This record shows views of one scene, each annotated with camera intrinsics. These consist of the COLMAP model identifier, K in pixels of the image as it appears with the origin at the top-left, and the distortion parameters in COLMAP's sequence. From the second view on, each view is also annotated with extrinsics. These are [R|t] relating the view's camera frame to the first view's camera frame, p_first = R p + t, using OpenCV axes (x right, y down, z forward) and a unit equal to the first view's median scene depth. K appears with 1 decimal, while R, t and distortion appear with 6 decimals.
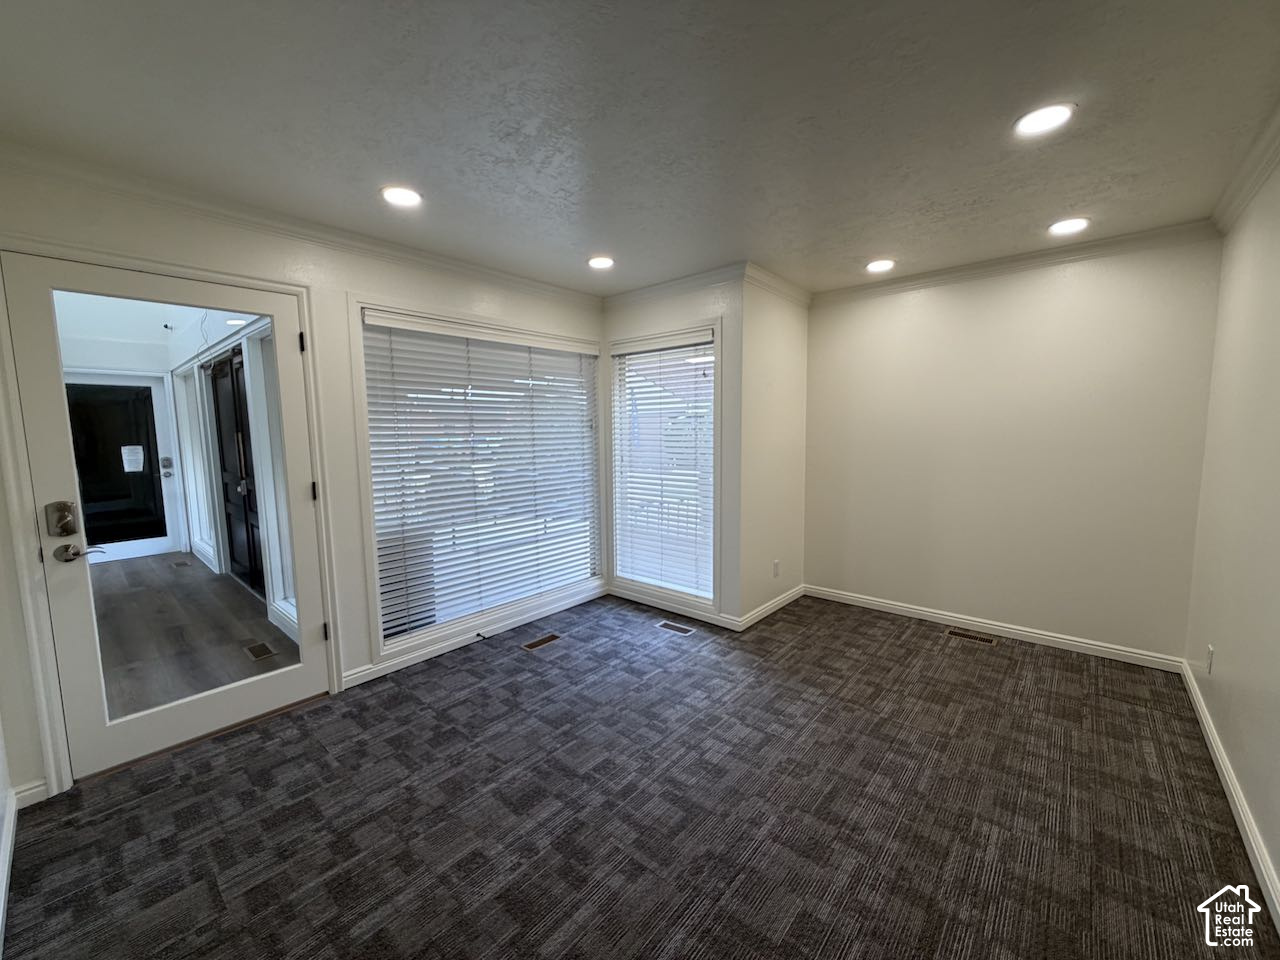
lens RADIAL K [[507.7, 0, 640.0], [0, 507.7, 480.0], [0, 0, 1]] dist [-0.000838, 0.000096]
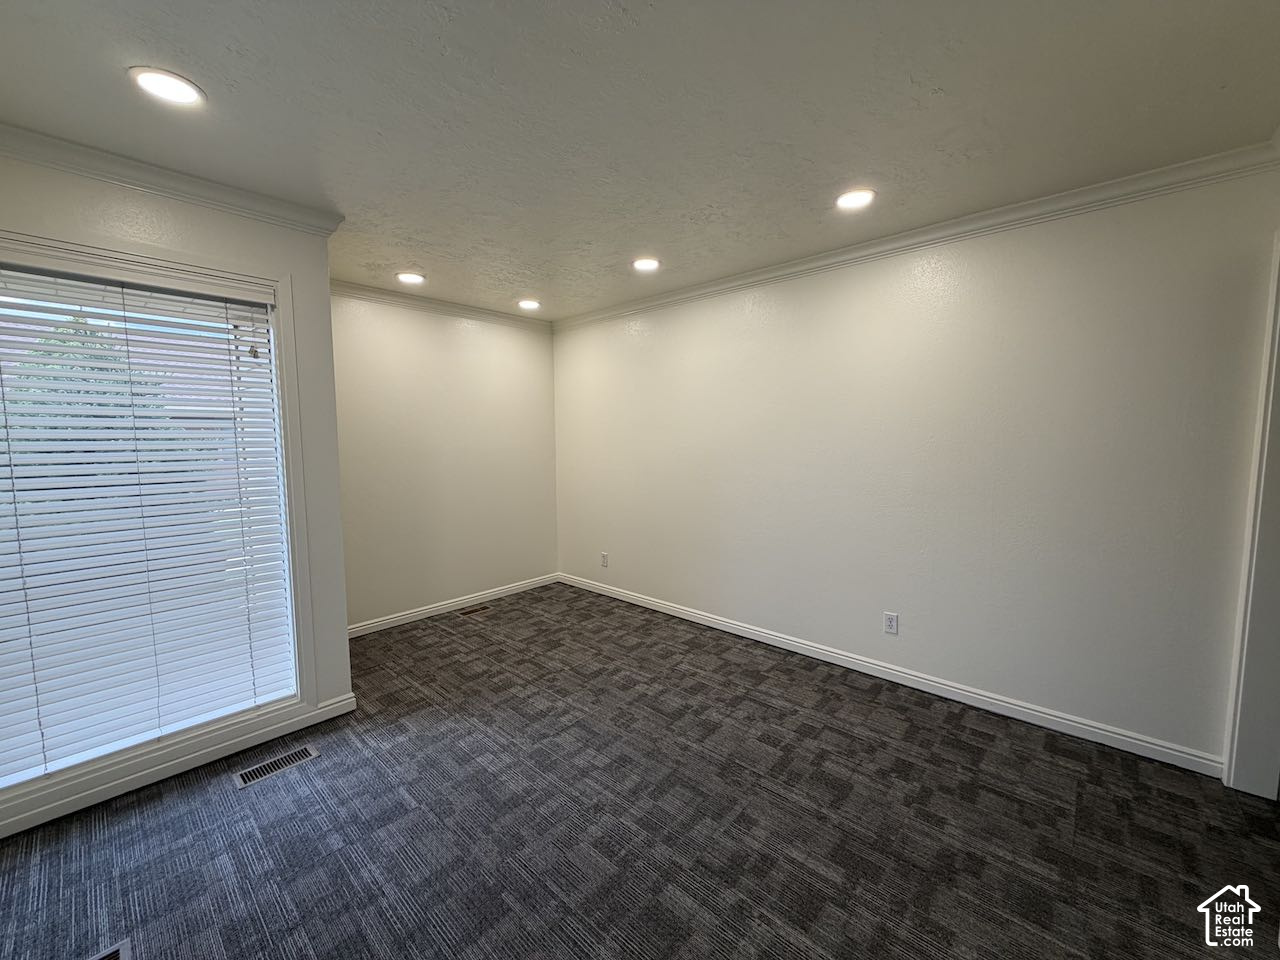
lens RADIAL K [[507.7, 0, 640.0], [0, 507.7, 480.0], [0, 0, 1]] dist [-0.000838, 0.000096]
pose [[0.021488, -0.074578, 0.996984, -0.603012], [0.105969, 0.991766, 0.071904, -0.052845], [-0.994137, 0.104104, 0.029214, 0.618548]]
